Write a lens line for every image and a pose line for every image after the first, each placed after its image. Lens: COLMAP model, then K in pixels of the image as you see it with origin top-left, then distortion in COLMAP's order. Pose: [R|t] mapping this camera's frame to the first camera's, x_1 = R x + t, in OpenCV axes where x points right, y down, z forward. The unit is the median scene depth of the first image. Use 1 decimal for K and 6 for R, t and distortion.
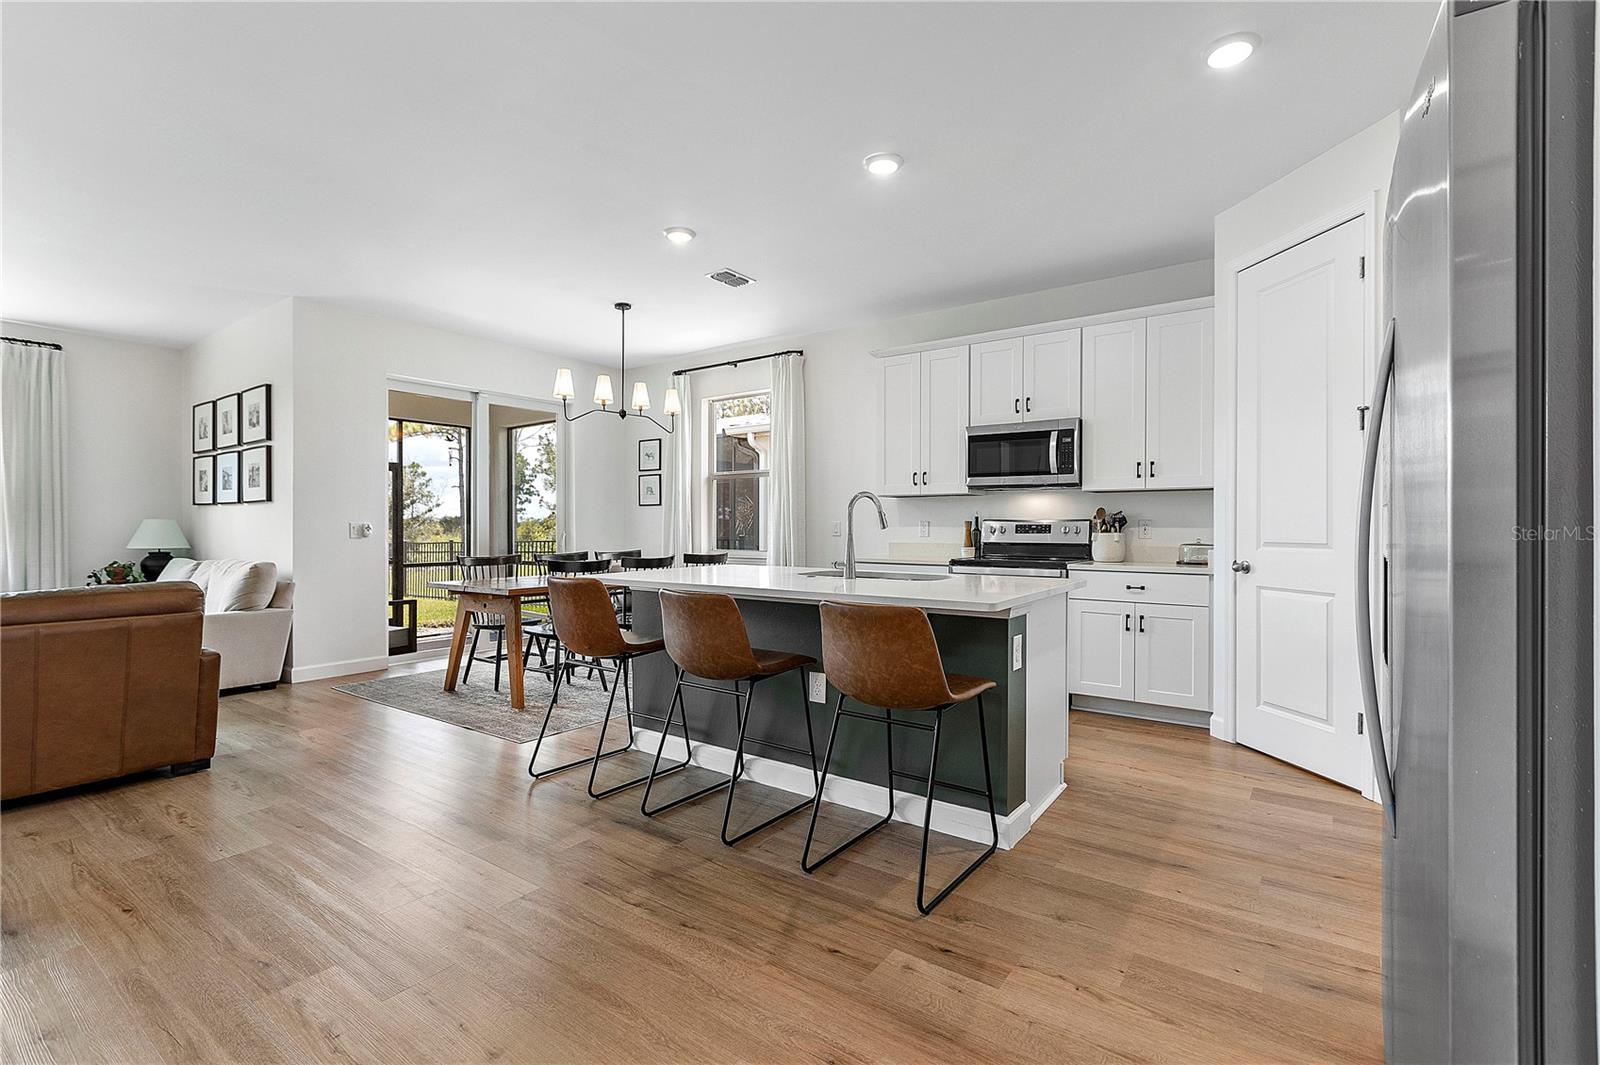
lens RADIAL K [[722.8, 0, 806.2], [0, 722.8, 526.9], [0, 0, 1]] dist [0.002717, -0.000679]
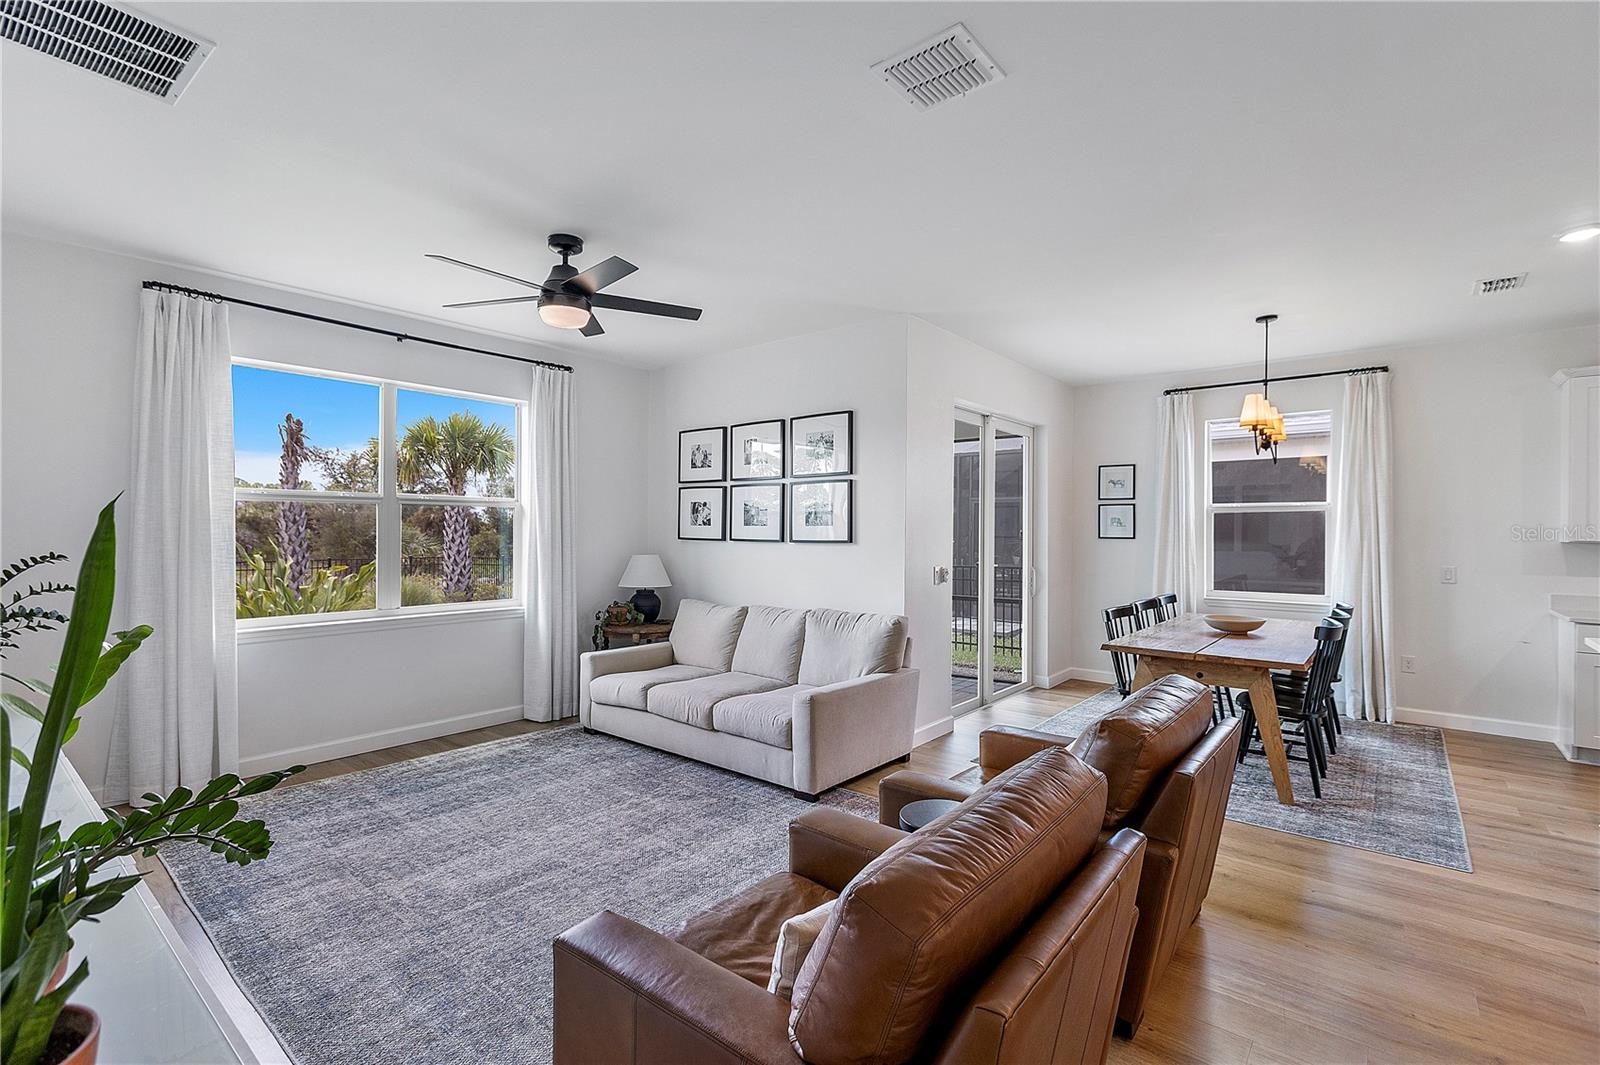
lens RADIAL K [[722.8, 0, 806.2], [0, 722.8, 526.9], [0, 0, 1]] dist [0.002717, -0.000679]
pose [[0.998047, 0.007225, -0.062054, -0.749208], [-0.007620, 0.999952, -0.006127, -0.049005], [0.062007, 0.006588, 0.998054, 0.110607]]
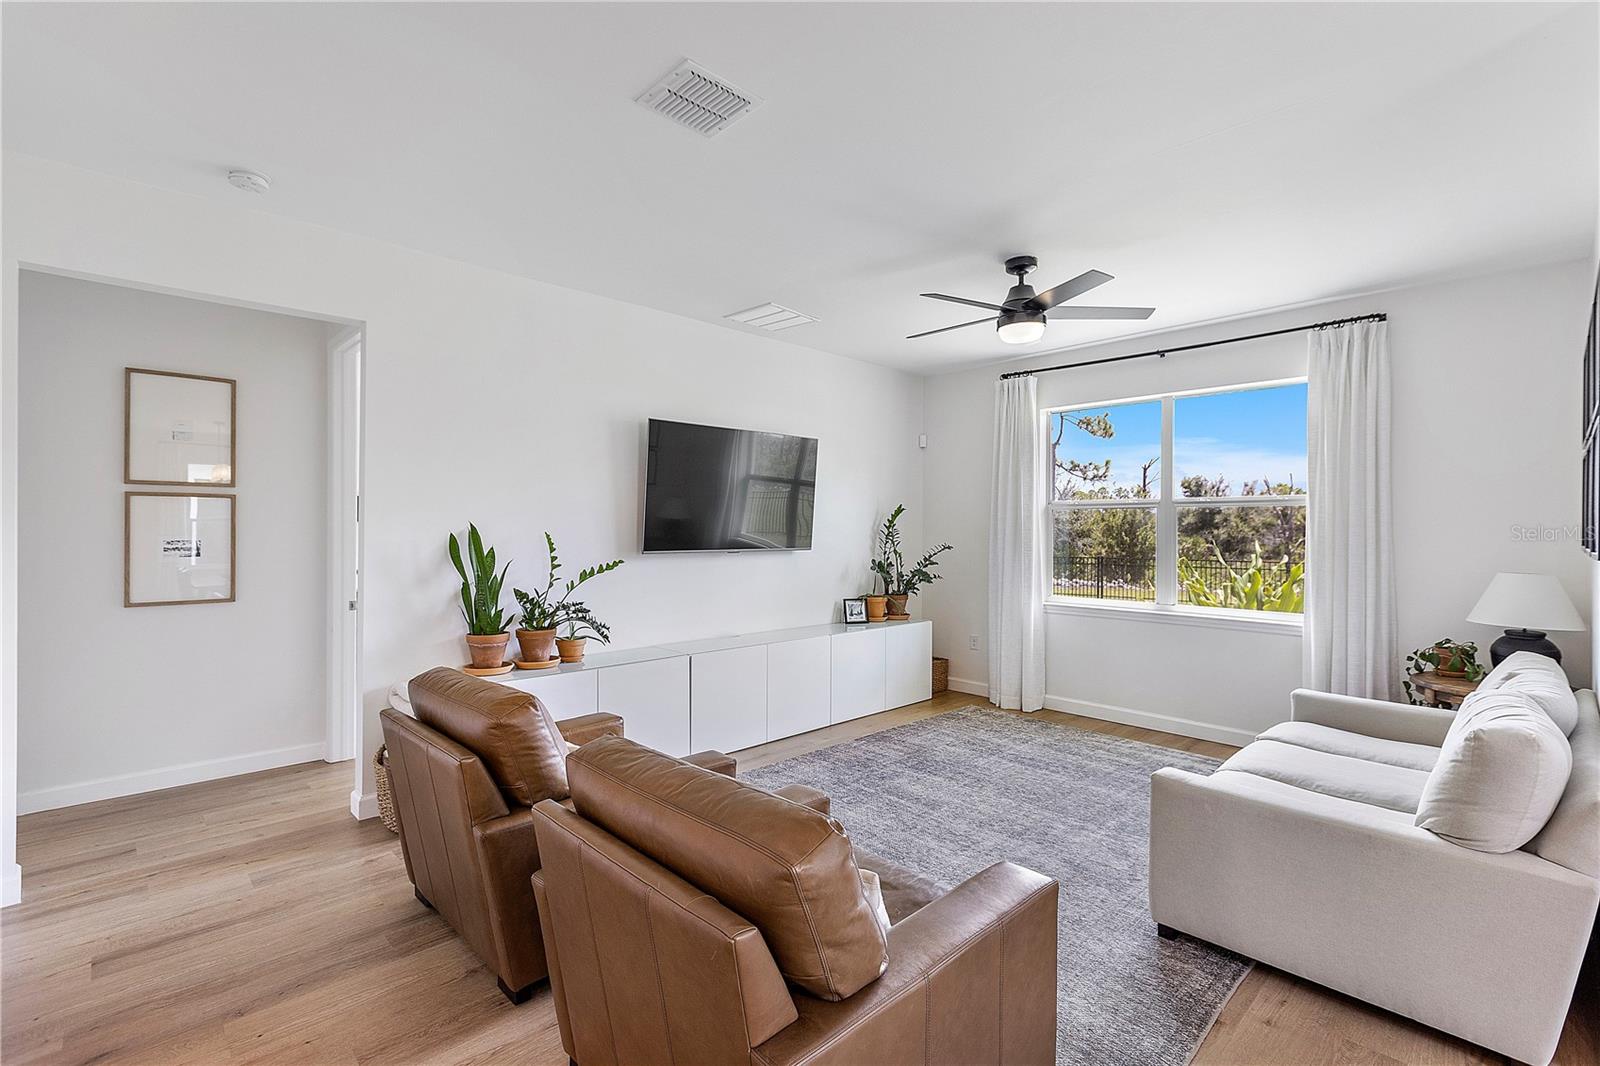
lens RADIAL K [[722.8, 0, 806.2], [0, 722.8, 527.4], [0, 0, 1]] dist [0.002717, -0.000679]
pose [[-0.175869, 0.001369, -0.984413, -0.288693], [-0.005545, 0.999982, 0.002382, -0.052258], [0.984398, 0.005878, -0.175858, 0.654891]]
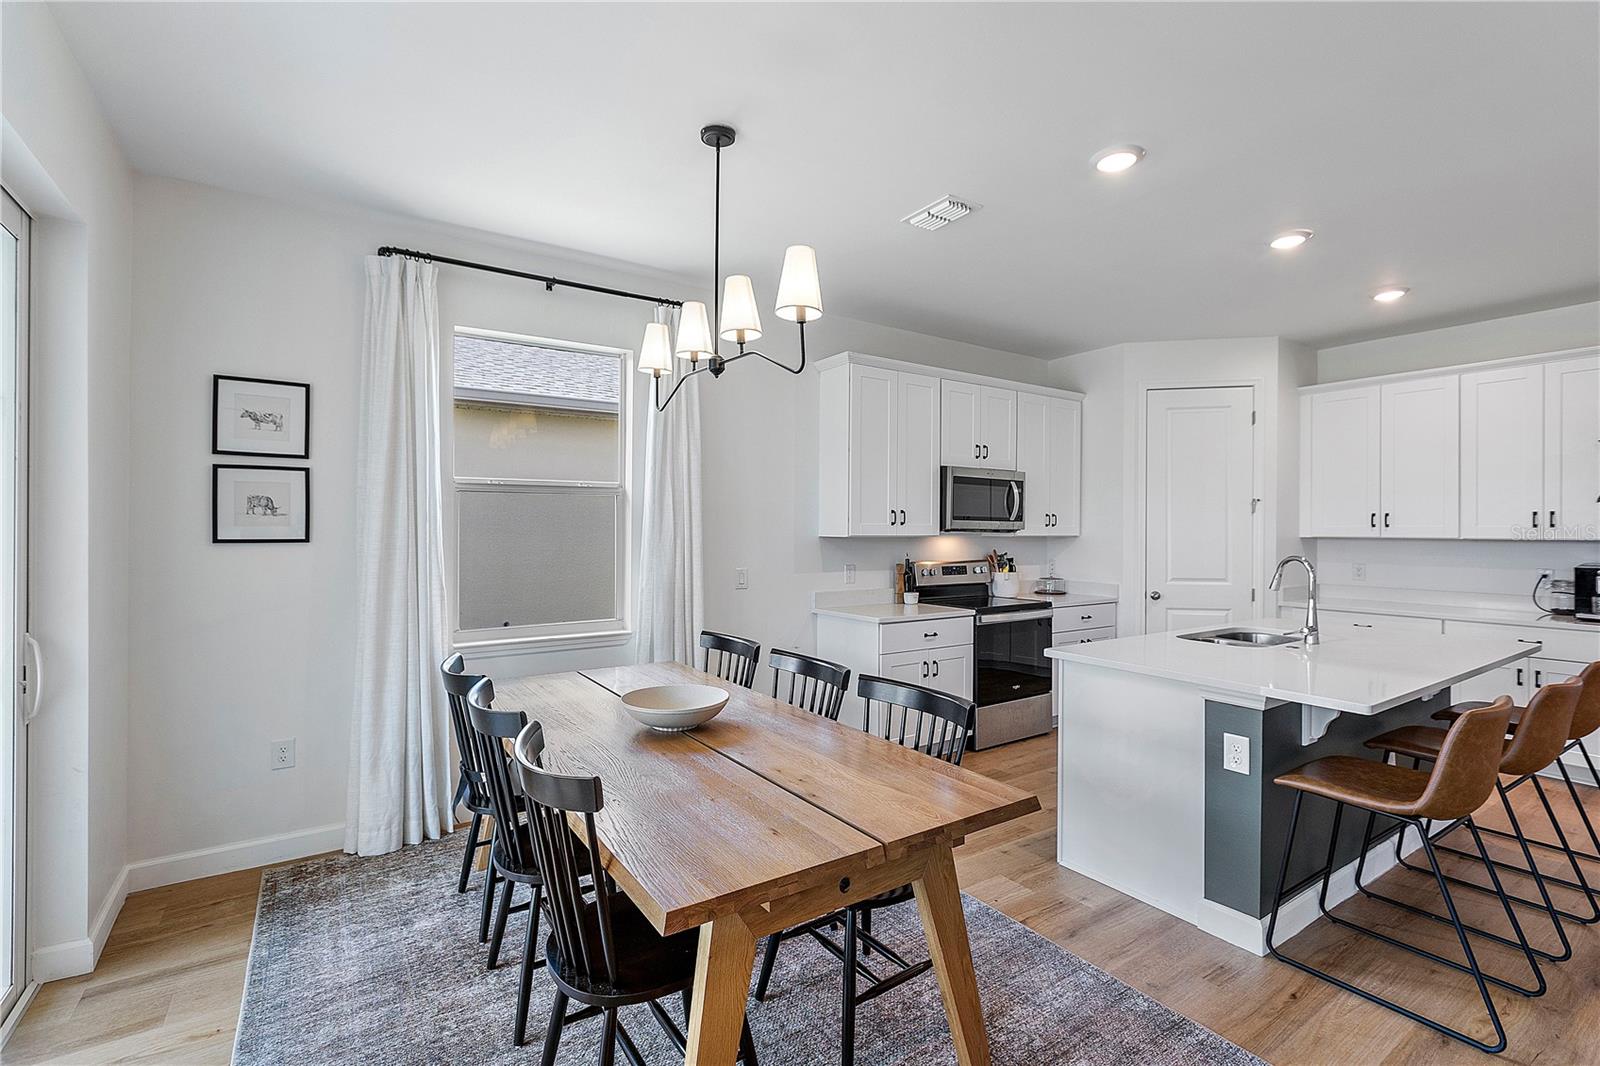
lens RADIAL K [[722.8, 0, 806.2], [0, 722.8, 527.4], [0, 0, 1]] dist [0.002717, -0.000679]
pose [[0.344393, 0.003706, 0.938818, -0.677364], [-0.001270, 0.999993, -0.003482, -0.050853], [-0.938825, 0.000007, 0.344396, 0.788954]]
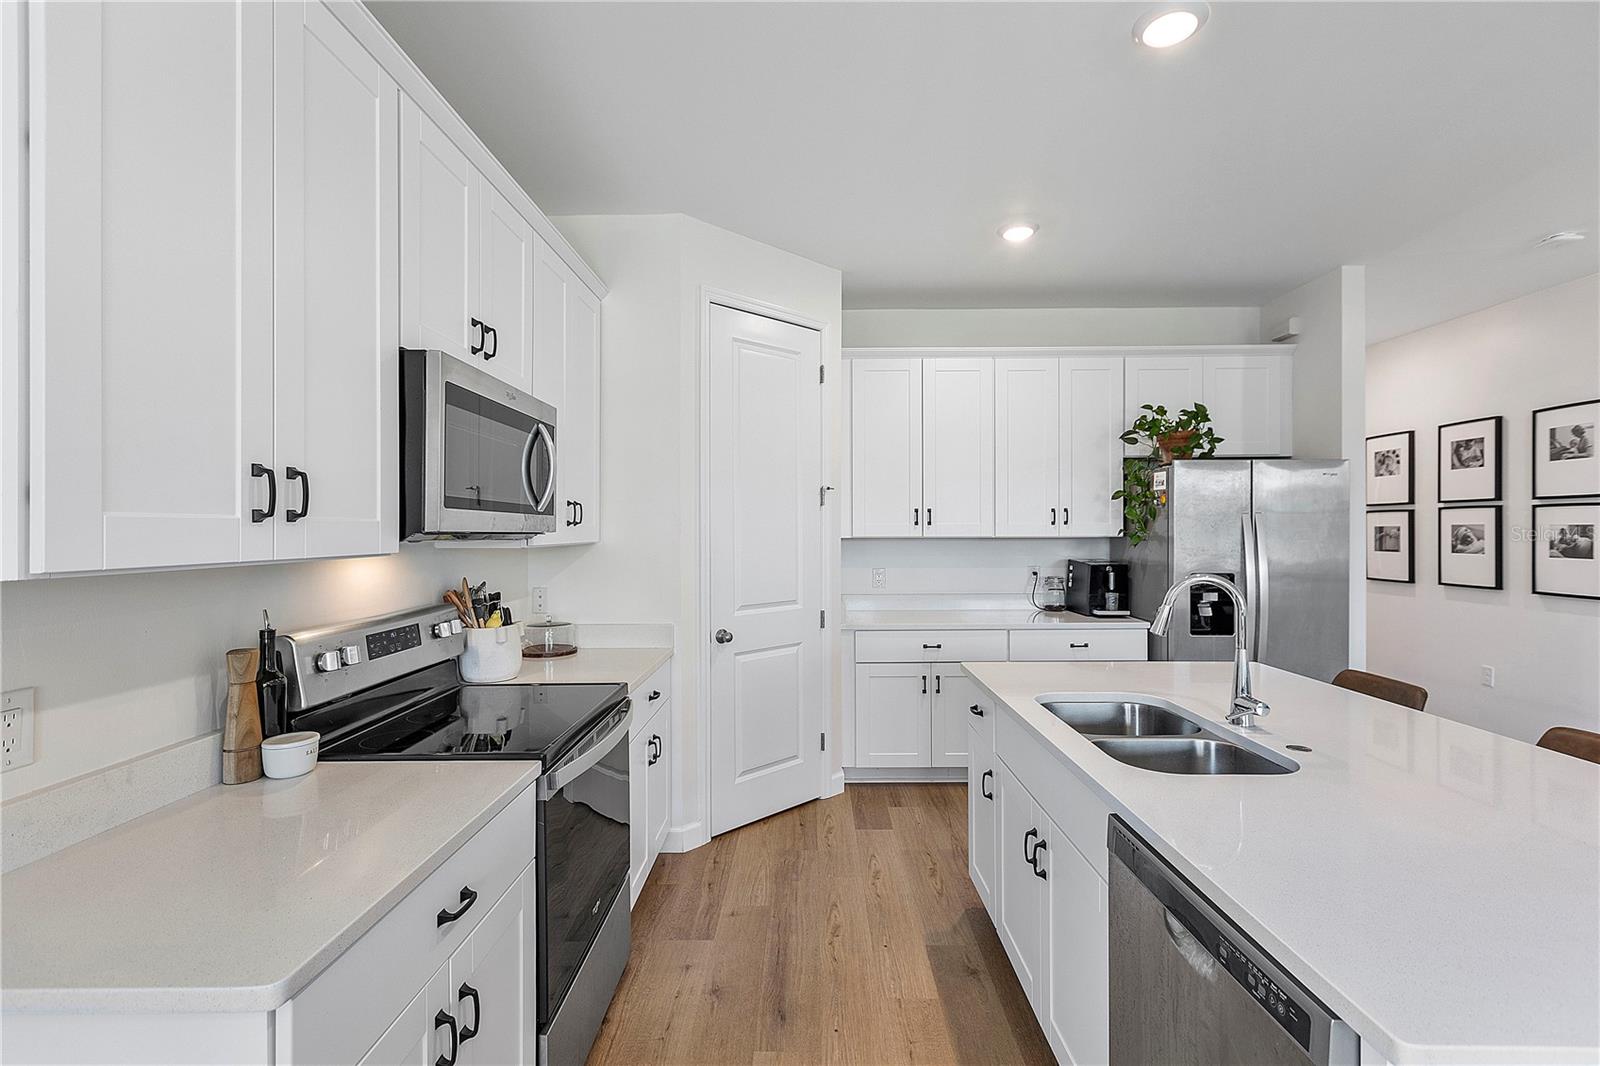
lens RADIAL K [[722.8, 0, 806.2], [0, 722.8, 527.4], [0, 0, 1]] dist [0.002717, -0.000679]
pose [[-0.572140, 0.004153, 0.820145, -0.132284], [0.007371, 0.999973, 0.000078, -0.053705], [-0.820123, 0.006090, -0.572155, 0.973509]]
